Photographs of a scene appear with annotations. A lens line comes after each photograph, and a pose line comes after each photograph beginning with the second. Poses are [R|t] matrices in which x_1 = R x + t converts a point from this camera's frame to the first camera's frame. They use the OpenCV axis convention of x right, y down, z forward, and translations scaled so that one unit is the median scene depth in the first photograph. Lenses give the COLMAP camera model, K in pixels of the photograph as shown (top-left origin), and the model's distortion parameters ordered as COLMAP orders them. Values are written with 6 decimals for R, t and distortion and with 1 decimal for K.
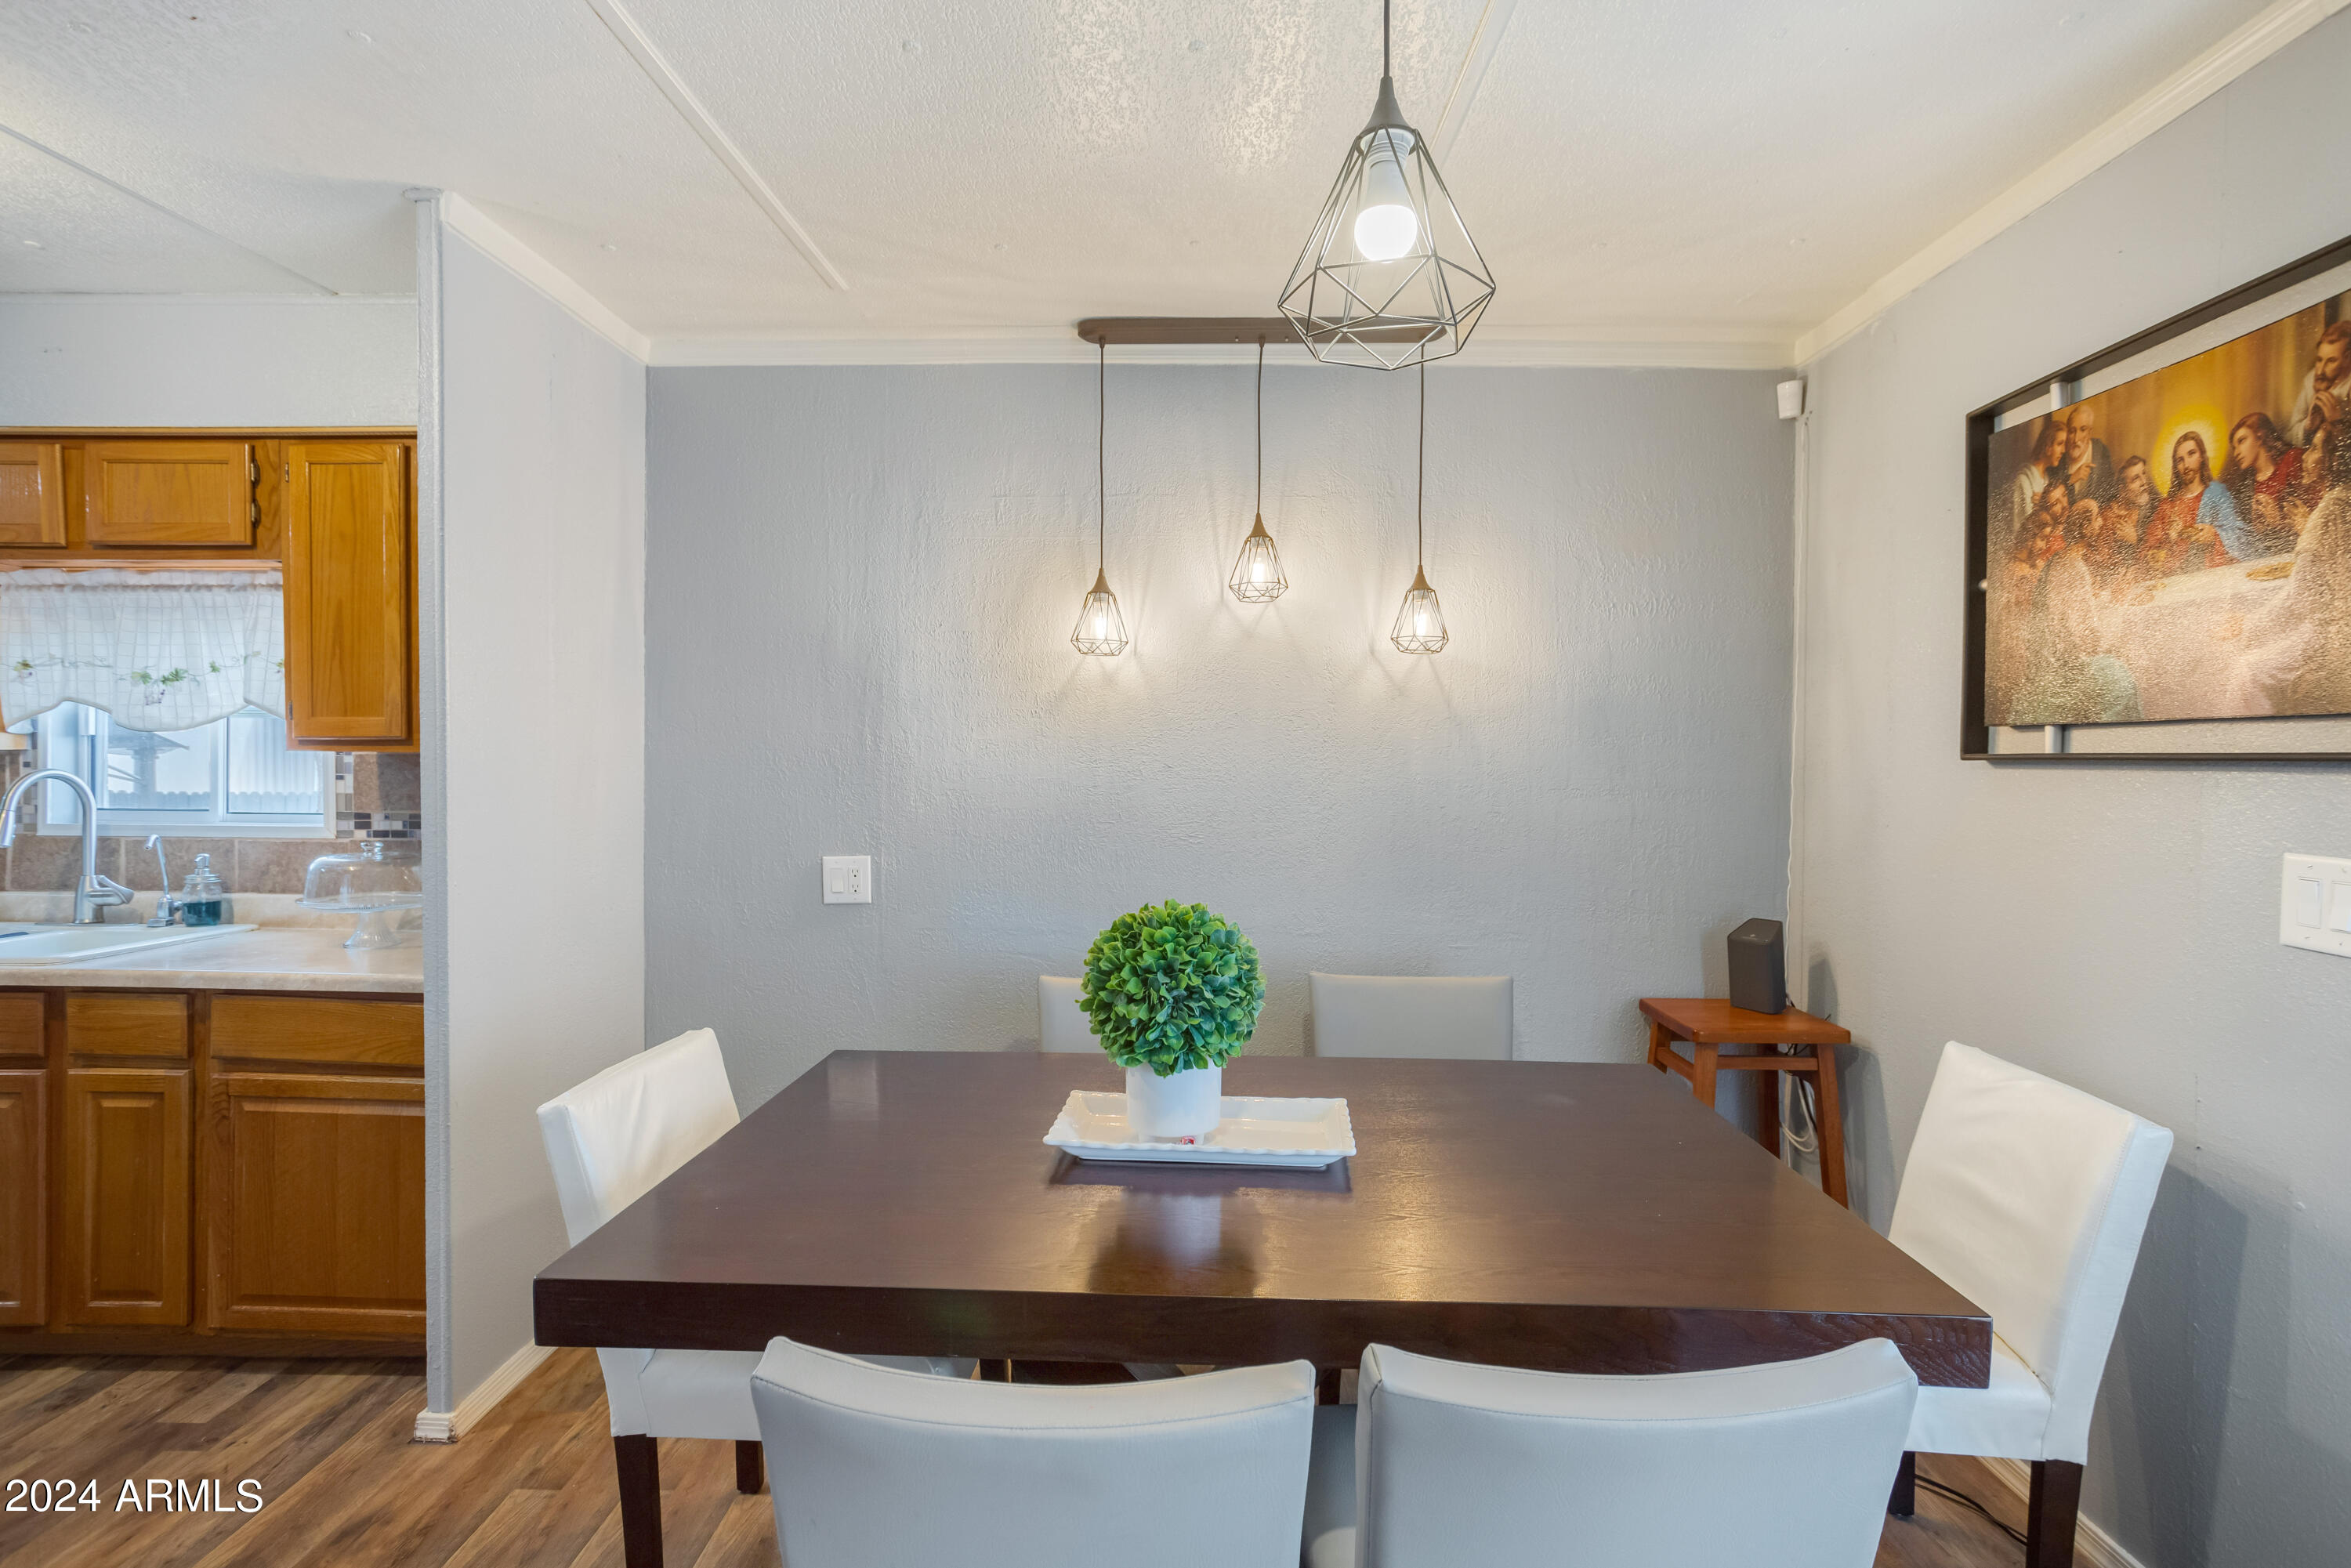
lens RADIAL K [[1160.8, 0, 1191.8], [0, 1160.8, 791.0], [0, 0, 1]] dist [-0.045213, 0.028114]
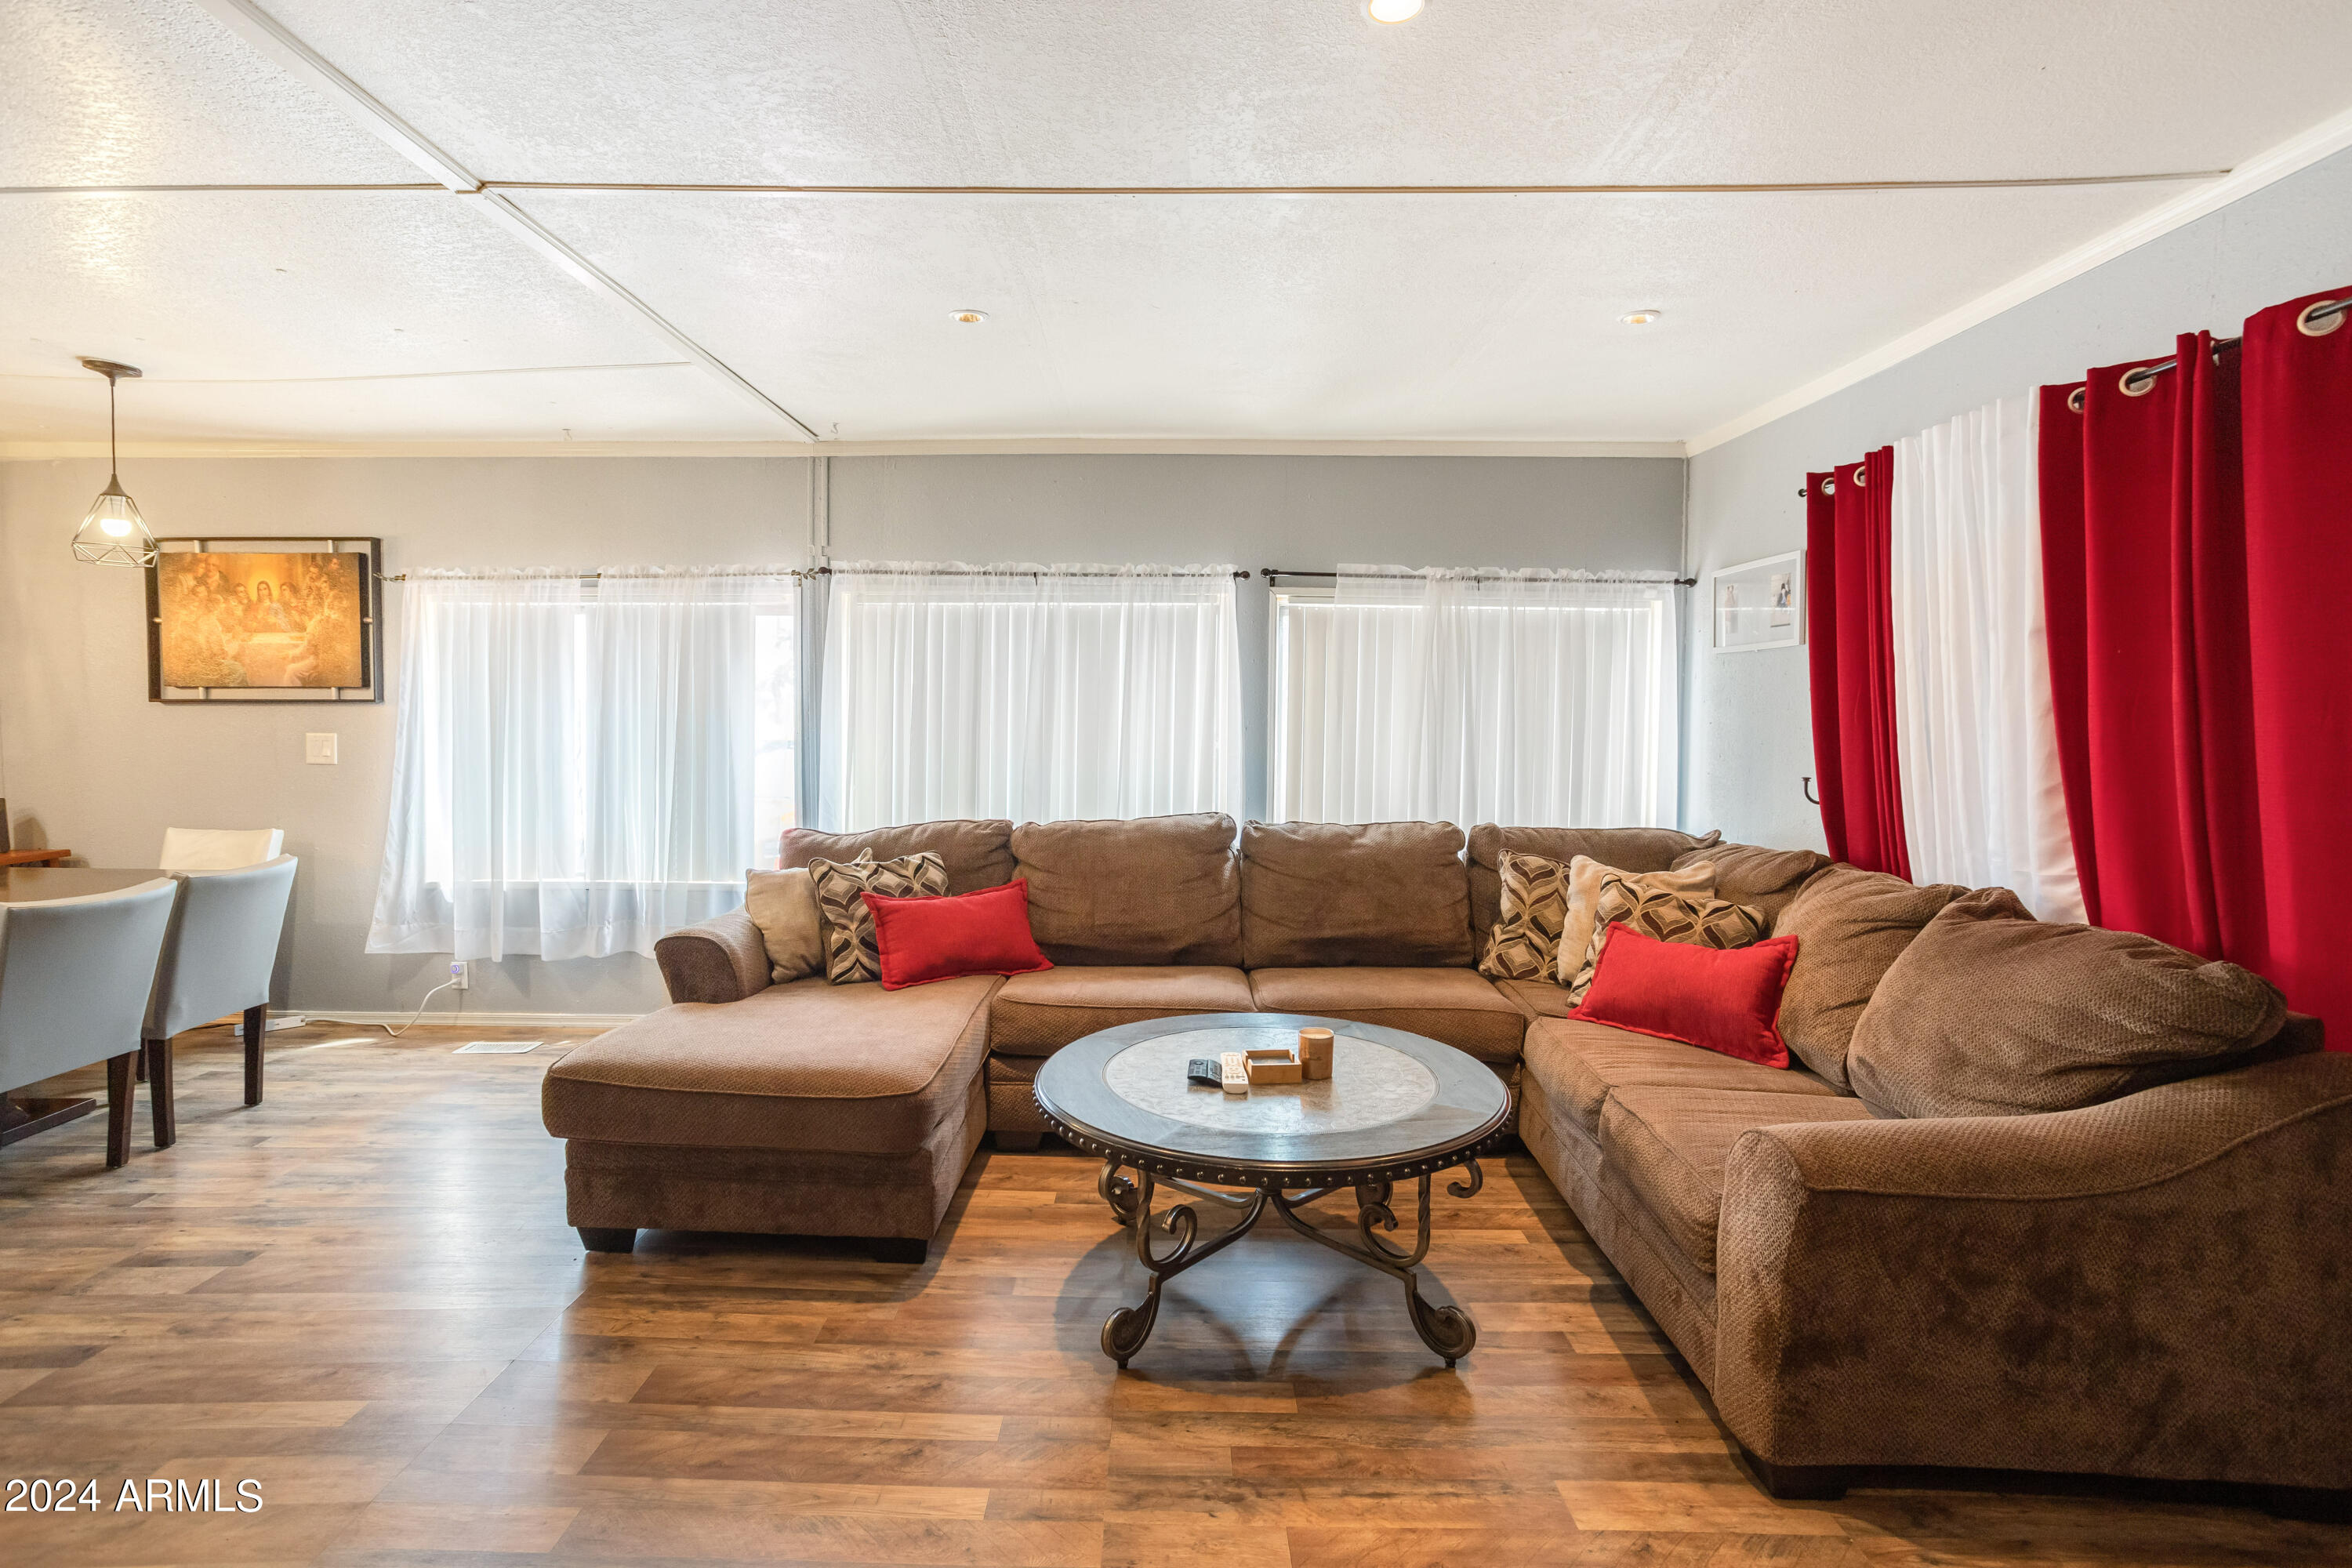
lens RADIAL K [[1161.3, 0, 1154.0], [0, 1161.3, 747.3], [0, 0, 1]] dist [-0.045213, 0.028114]
pose [[0.012457, -0.035588, 0.999289, -1.548803], [0.028832, 0.998964, 0.035217, 0.038988], [-0.999507, 0.028373, 0.013470, -0.969223]]
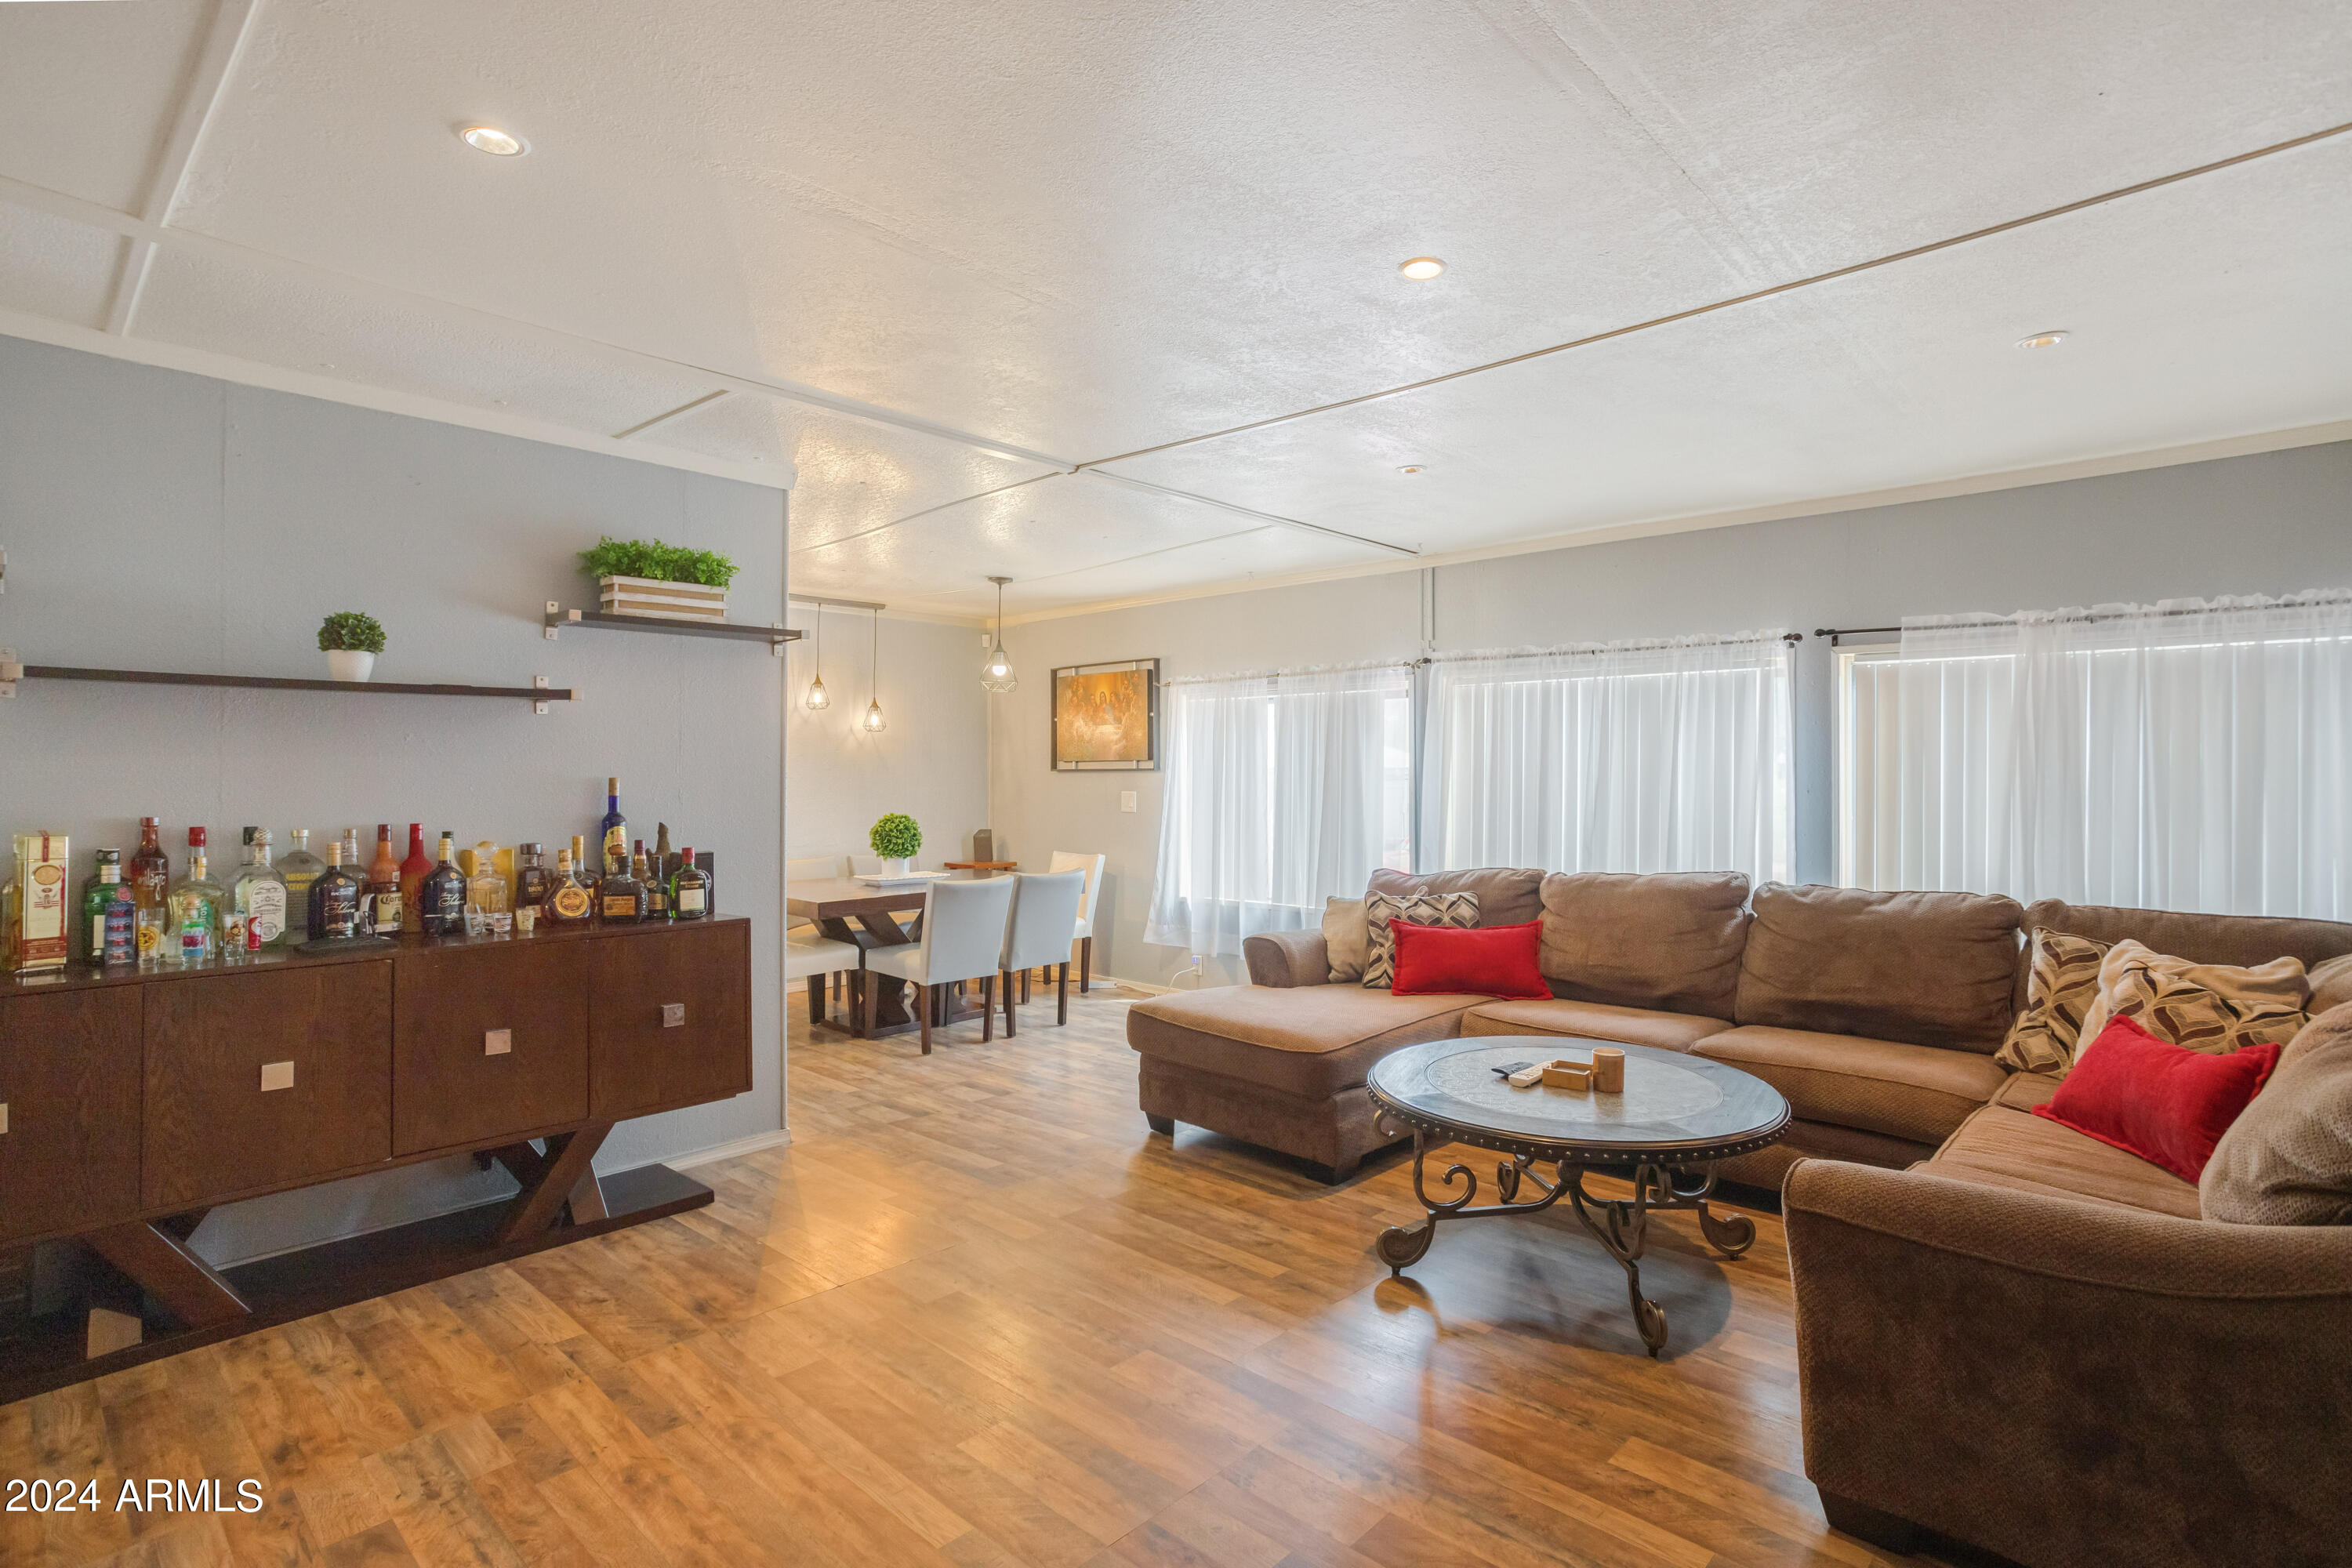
lens RADIAL K [[1161.3, 0, 1181.6], [0, 1161.3, 762.2], [0, 0, 1]] dist [-0.045213, 0.028114]
pose [[0.675952, 0.004645, 0.736931, -1.724435], [0.027189, 0.999142, -0.031237, 0.068234], [-0.736444, 0.041152, 0.675246, -1.732138]]
